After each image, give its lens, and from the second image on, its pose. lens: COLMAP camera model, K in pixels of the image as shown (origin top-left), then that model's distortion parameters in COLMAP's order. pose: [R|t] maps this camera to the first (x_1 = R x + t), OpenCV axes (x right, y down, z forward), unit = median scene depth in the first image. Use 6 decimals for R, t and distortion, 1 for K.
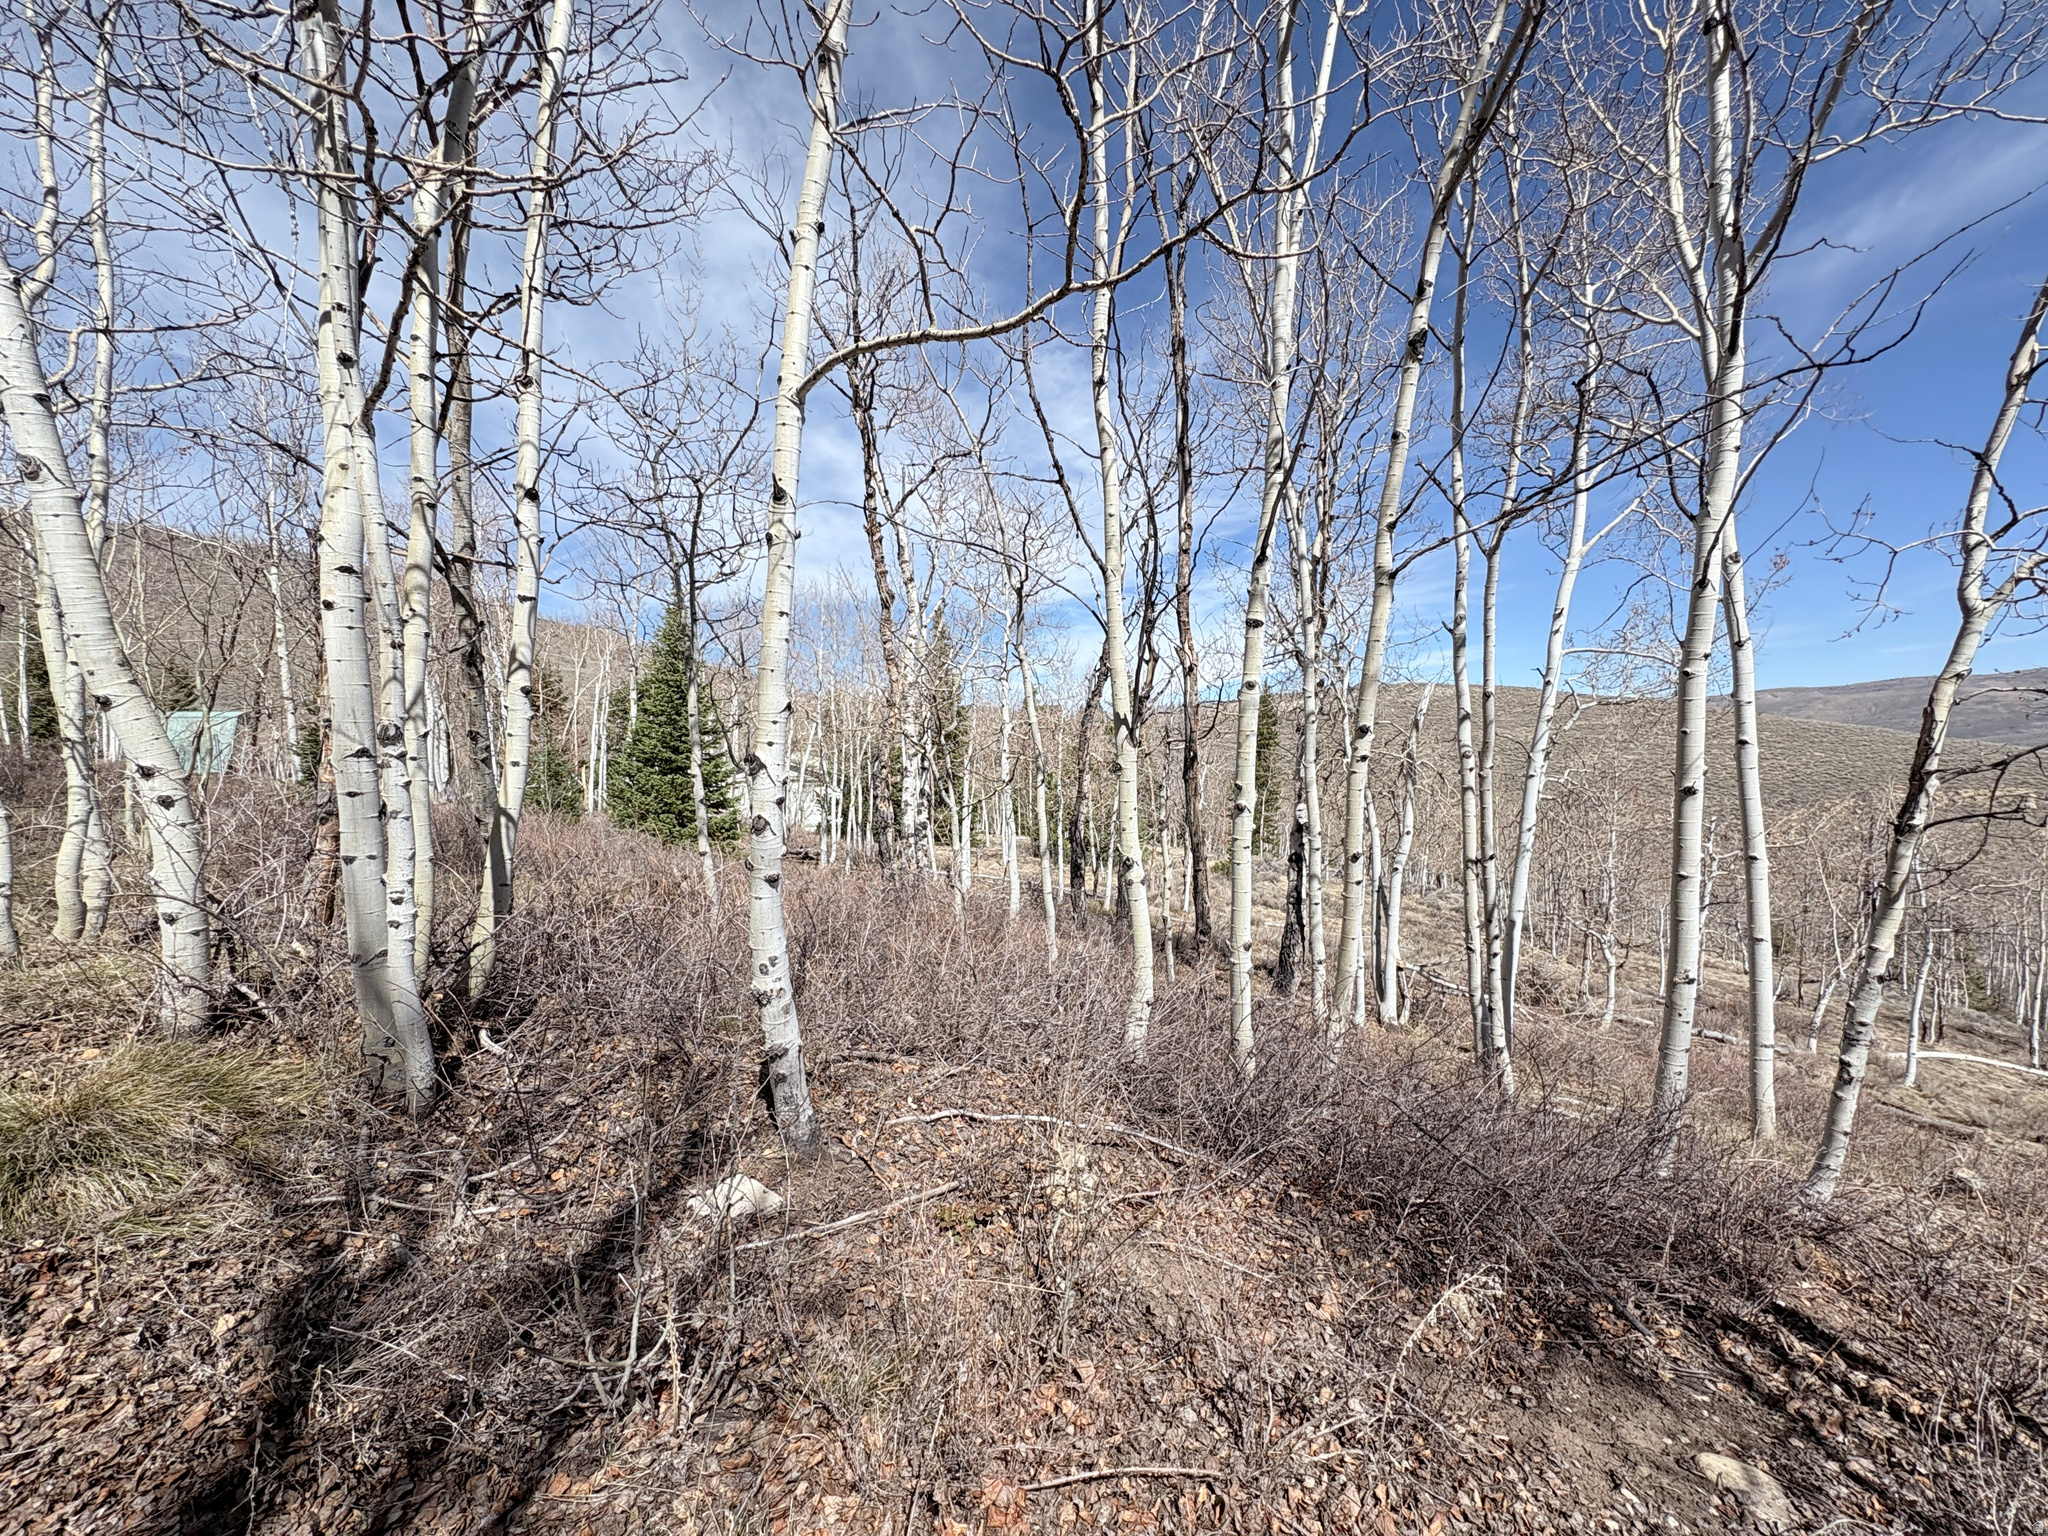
lens RADIAL K [[805.8, 0, 1027.8], [0, 805.8, 767.9], [0, 0, 1]] dist [-0.005322, 0.002062]
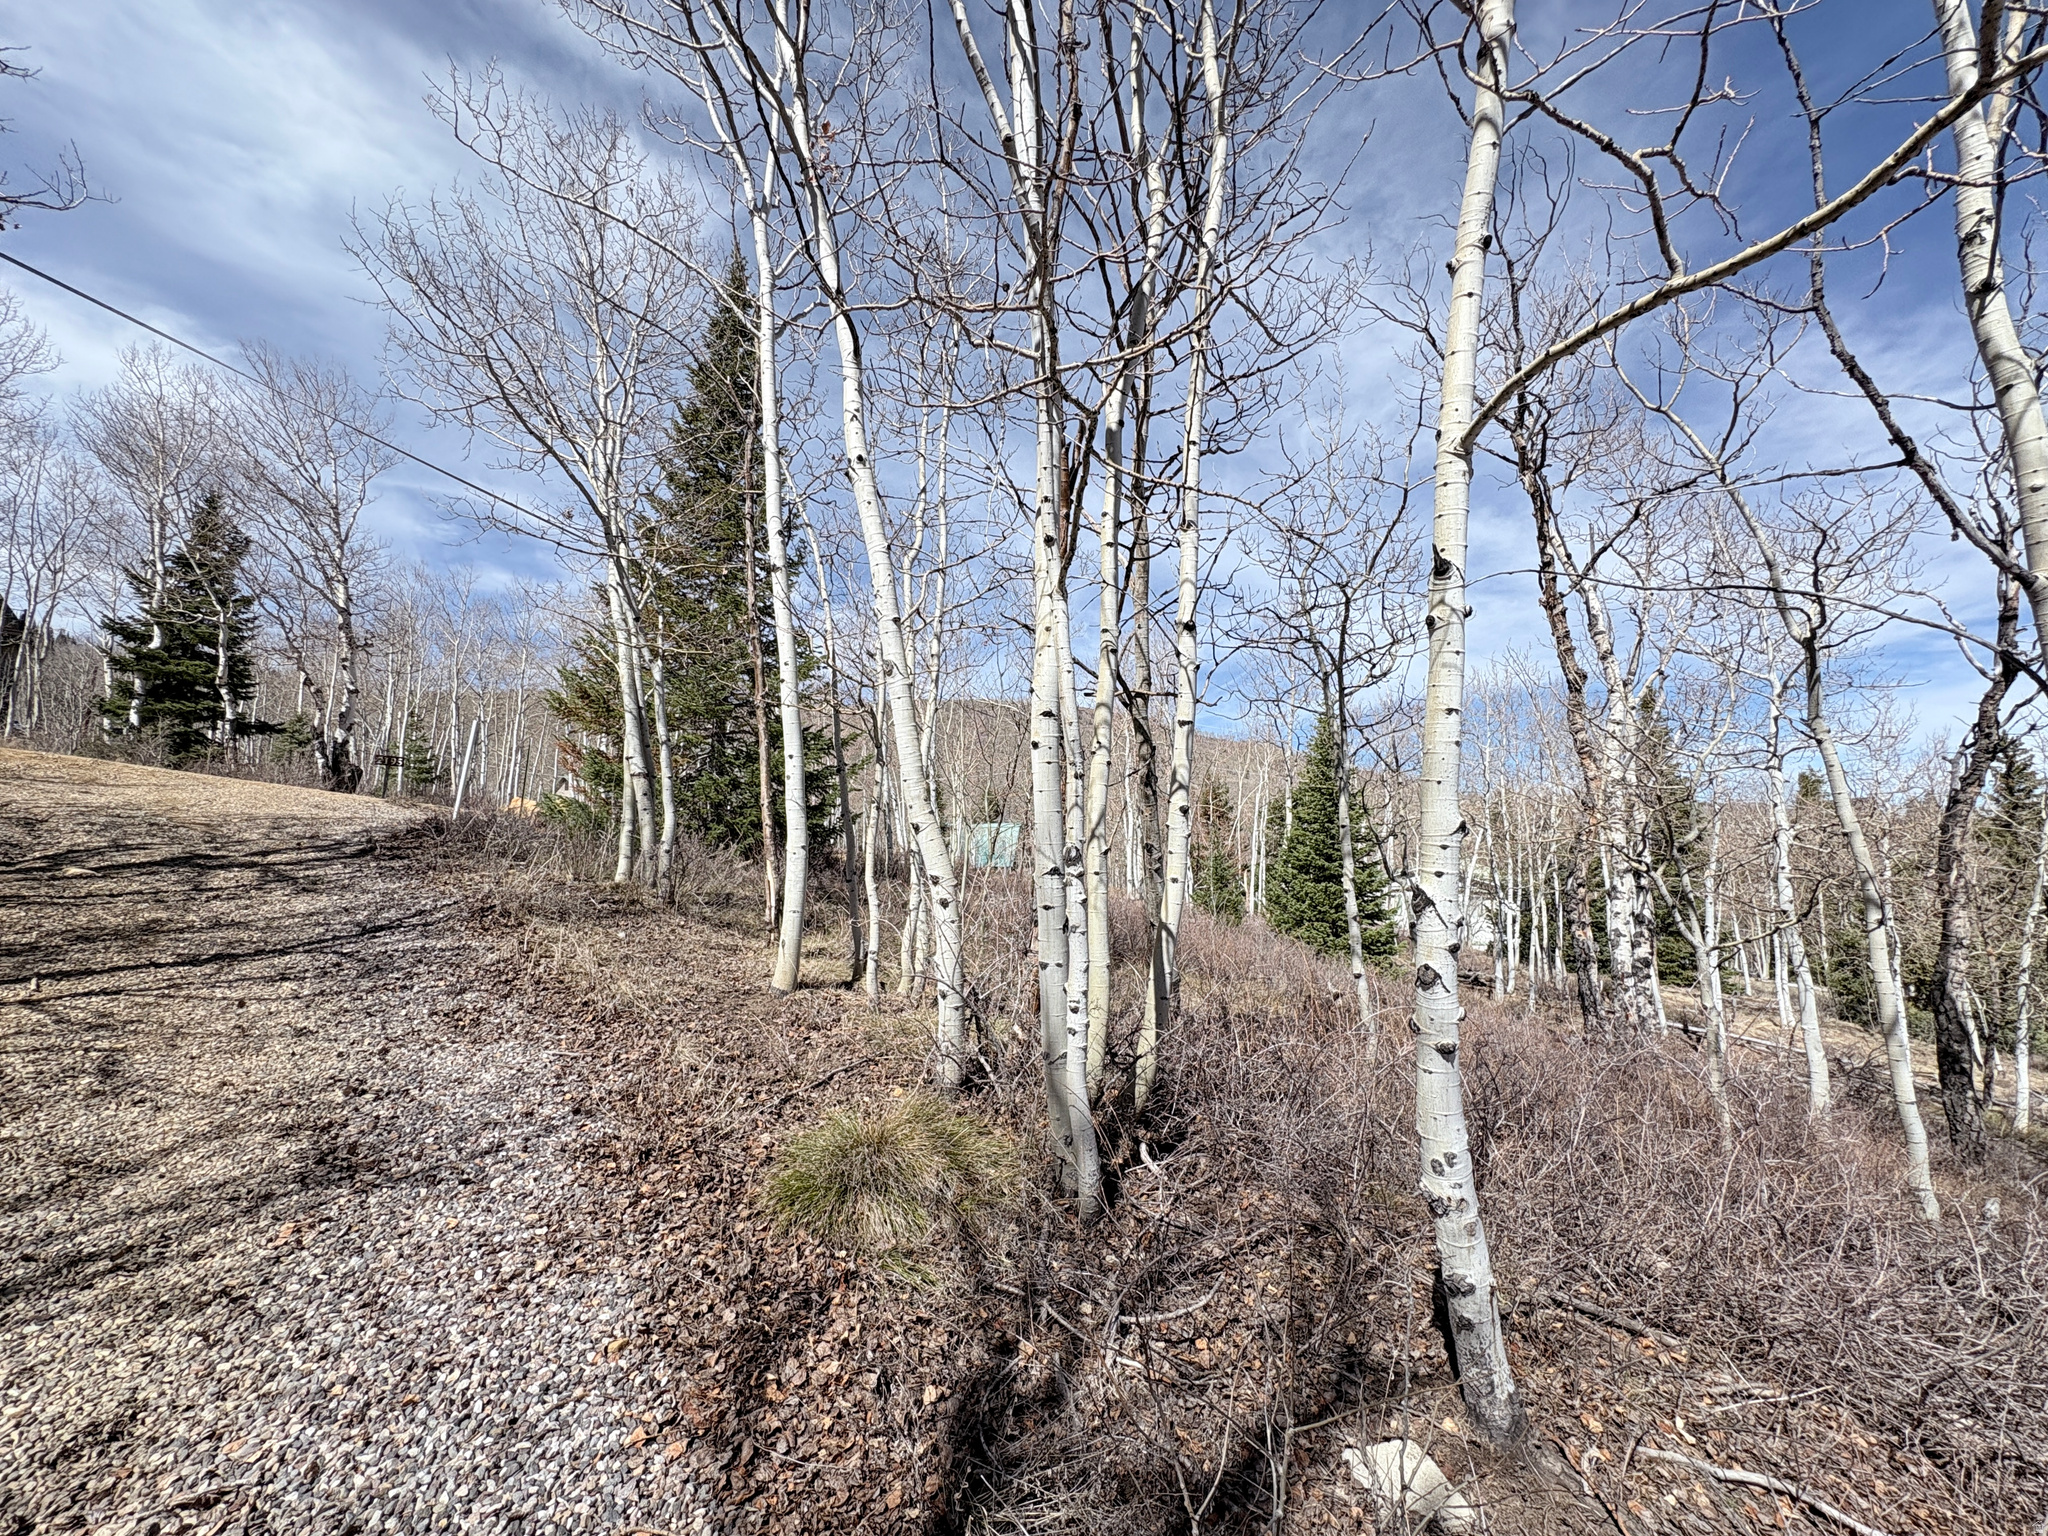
lens RADIAL K [[805.8, 0, 1026.1], [0, 805.8, 767.1], [0, 0, 1]] dist [-0.005322, 0.002062]
pose [[0.717129, -0.059726, -0.694376, -0.043985], [-0.031537, 0.992520, -0.117941, -0.022703], [0.696227, 0.106477, 0.709881, 0.114933]]
